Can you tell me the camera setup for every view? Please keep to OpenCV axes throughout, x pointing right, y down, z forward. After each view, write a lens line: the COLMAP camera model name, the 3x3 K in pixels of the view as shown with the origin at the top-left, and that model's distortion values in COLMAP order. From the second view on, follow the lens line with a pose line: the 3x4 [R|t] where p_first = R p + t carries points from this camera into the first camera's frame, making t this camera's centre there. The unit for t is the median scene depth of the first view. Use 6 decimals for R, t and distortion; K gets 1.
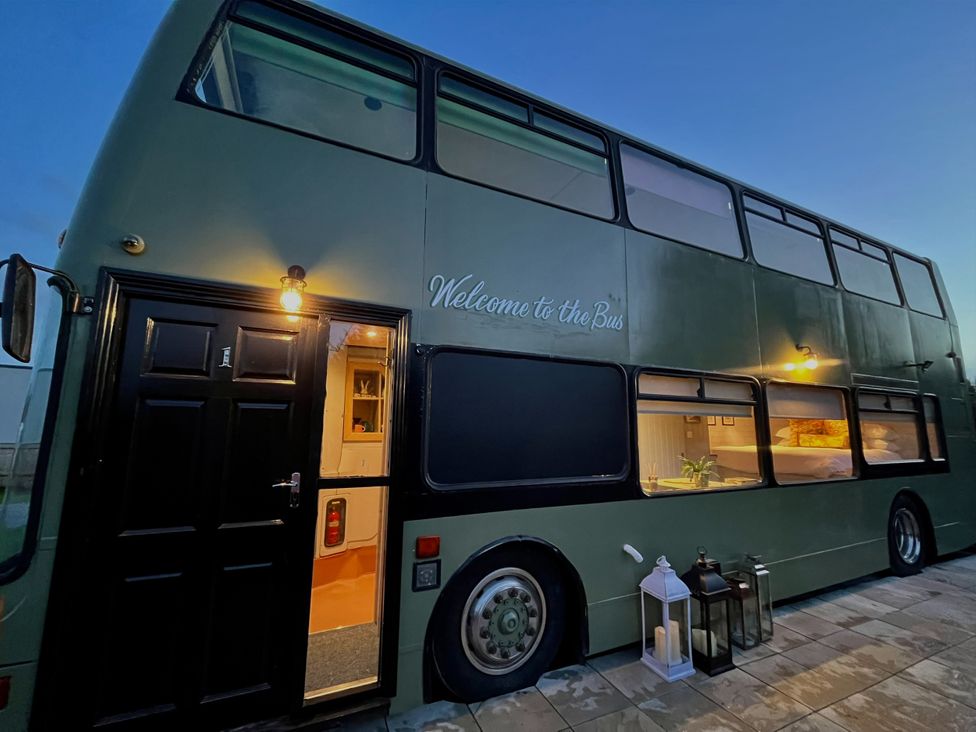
lens RADIAL K [[392.2, 0, 482.9], [0, 392.2, 369.4], [0, 0, 1]] dist [-0.002019, -0.000228]
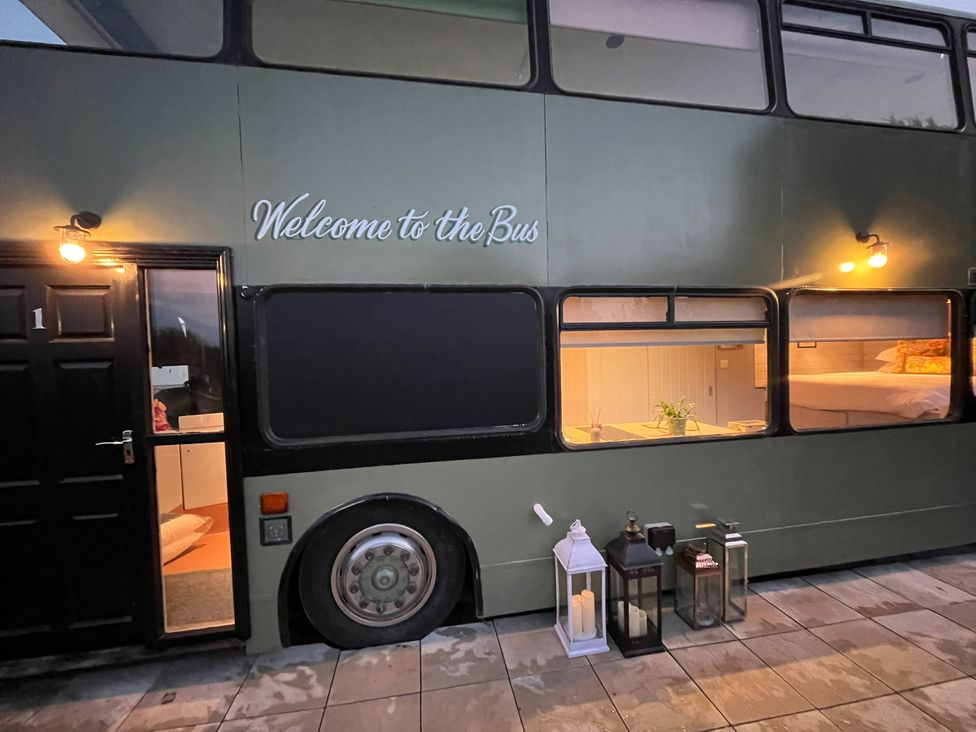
lens RADIAL K [[392.2, 0, 482.9], [0, 392.2, 369.4], [0, 0, 1]] dist [-0.002019, -0.000228]
pose [[0.968018, -0.031622, -0.248880, 0.482762], [0.075526, 0.982737, 0.168892, 0.008972], [0.239242, -0.182288, 0.953695, 0.221319]]
